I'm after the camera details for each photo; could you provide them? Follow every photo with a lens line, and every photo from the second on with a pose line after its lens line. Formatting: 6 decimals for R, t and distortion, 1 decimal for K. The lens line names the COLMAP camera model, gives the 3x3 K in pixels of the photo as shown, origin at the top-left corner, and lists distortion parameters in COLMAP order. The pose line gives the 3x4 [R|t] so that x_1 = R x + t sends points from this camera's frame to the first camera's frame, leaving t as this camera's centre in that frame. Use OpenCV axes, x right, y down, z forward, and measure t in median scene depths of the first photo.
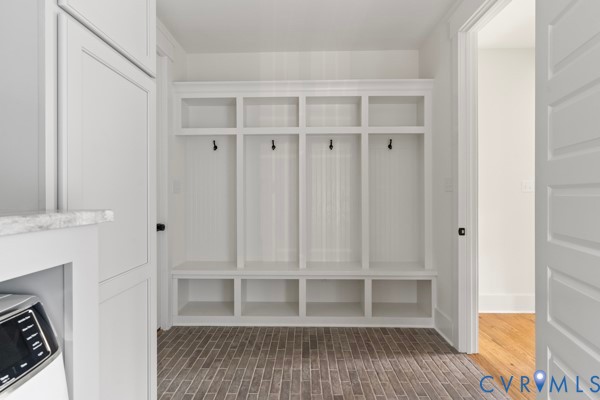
lens RADIAL K [[291.6, 0, 299.3], [0, 291.6, 195.7], [0, 0, 1]] dist [-0.000018, 0.000015]
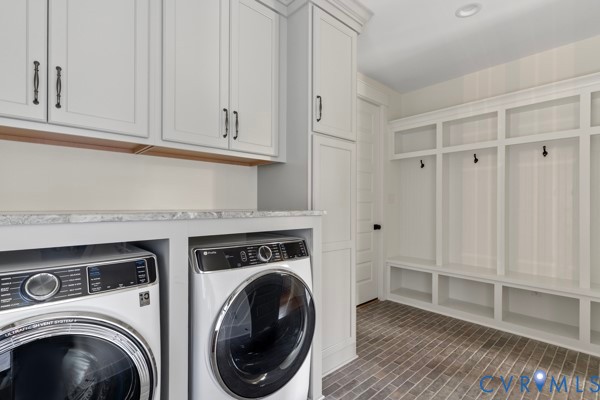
lens RADIAL K [[285.4, 0, 300.0], [0, 285.4, 200.0], [0, 0, 1]] dist [0.001122, -0.000049]
pose [[0.690904, -0.006887, -0.722914, 0.261021], [-0.005446, 0.999877, -0.014731, -0.000356], [0.722926, 0.014114, 0.690781, -0.231997]]
